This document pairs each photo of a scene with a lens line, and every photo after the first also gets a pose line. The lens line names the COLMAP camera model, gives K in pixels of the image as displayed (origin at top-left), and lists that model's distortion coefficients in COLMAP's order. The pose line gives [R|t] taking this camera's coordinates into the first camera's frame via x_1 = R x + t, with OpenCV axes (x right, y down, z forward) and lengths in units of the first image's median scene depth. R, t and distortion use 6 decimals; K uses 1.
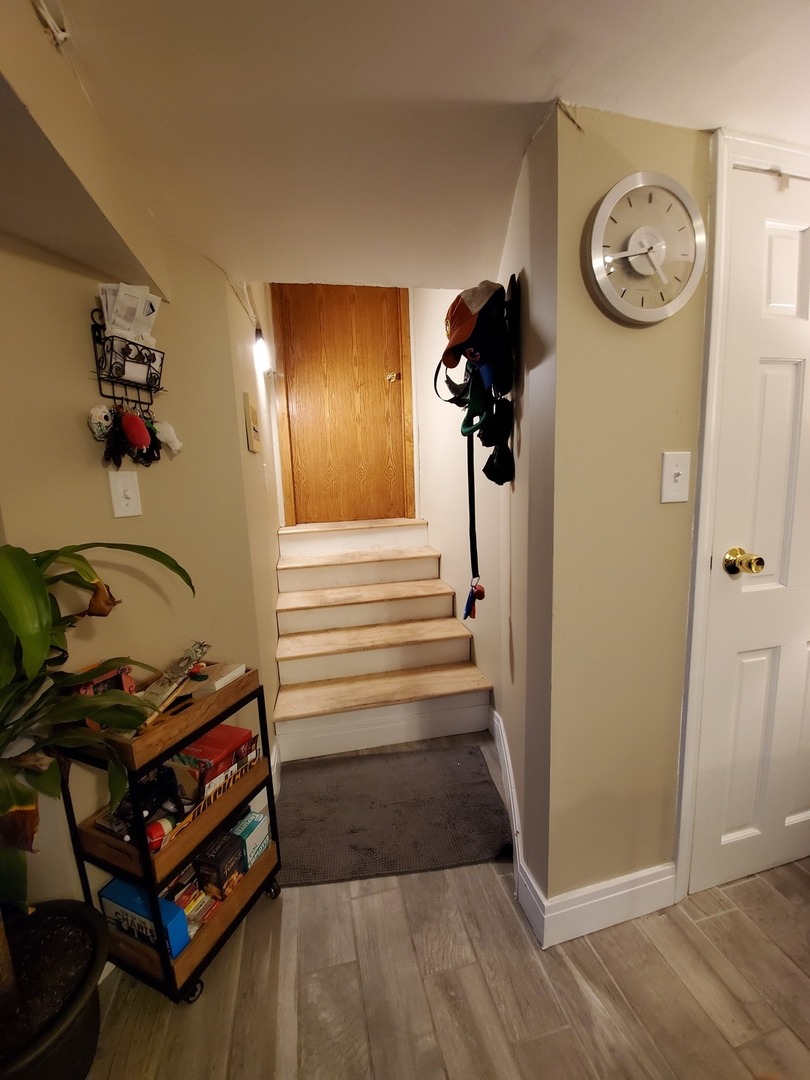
lens RADIAL K [[434.4, 0, 403.3], [0, 434.4, 546.5], [0, 0, 1]] dist [-0.016304, -0.001167]
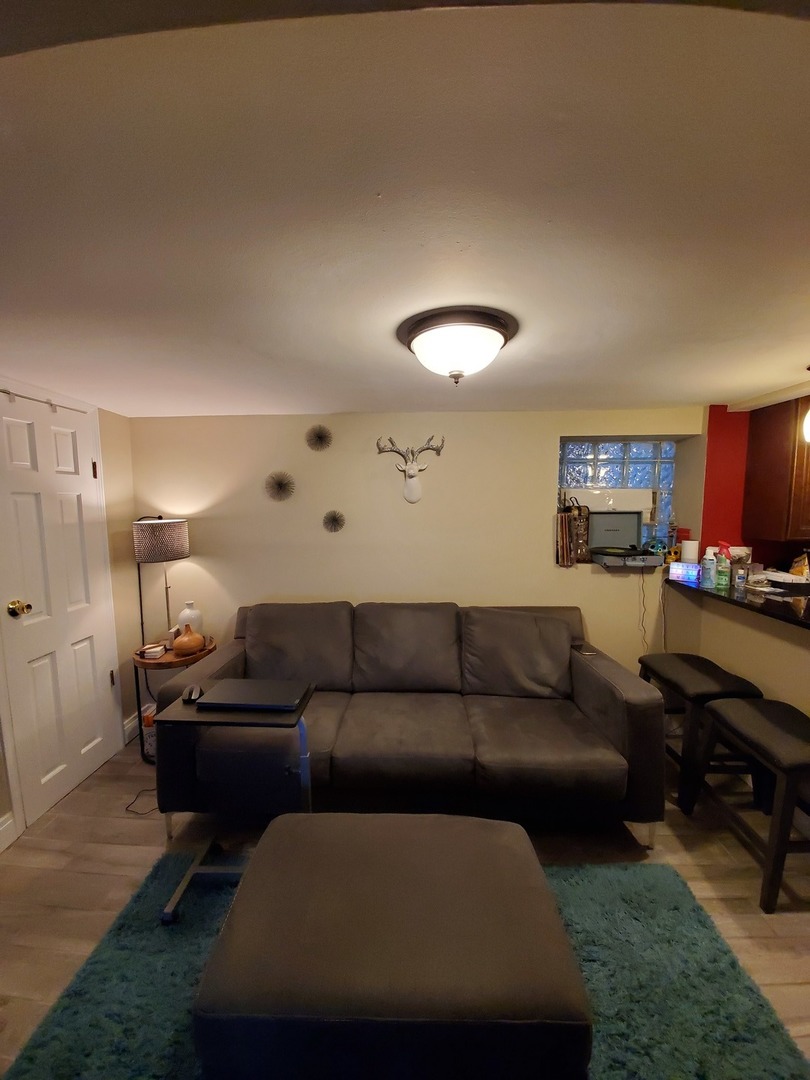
lens RADIAL K [[434.4, 0, 399.4], [0, 434.4, 548.0], [0, 0, 1]] dist [-0.016304, -0.001167]
pose [[0.246753, -0.063166, 0.967017, -0.460406], [0.139263, 0.989827, 0.029121, -0.039190], [-0.959020, 0.127485, 0.253040, -0.889403]]
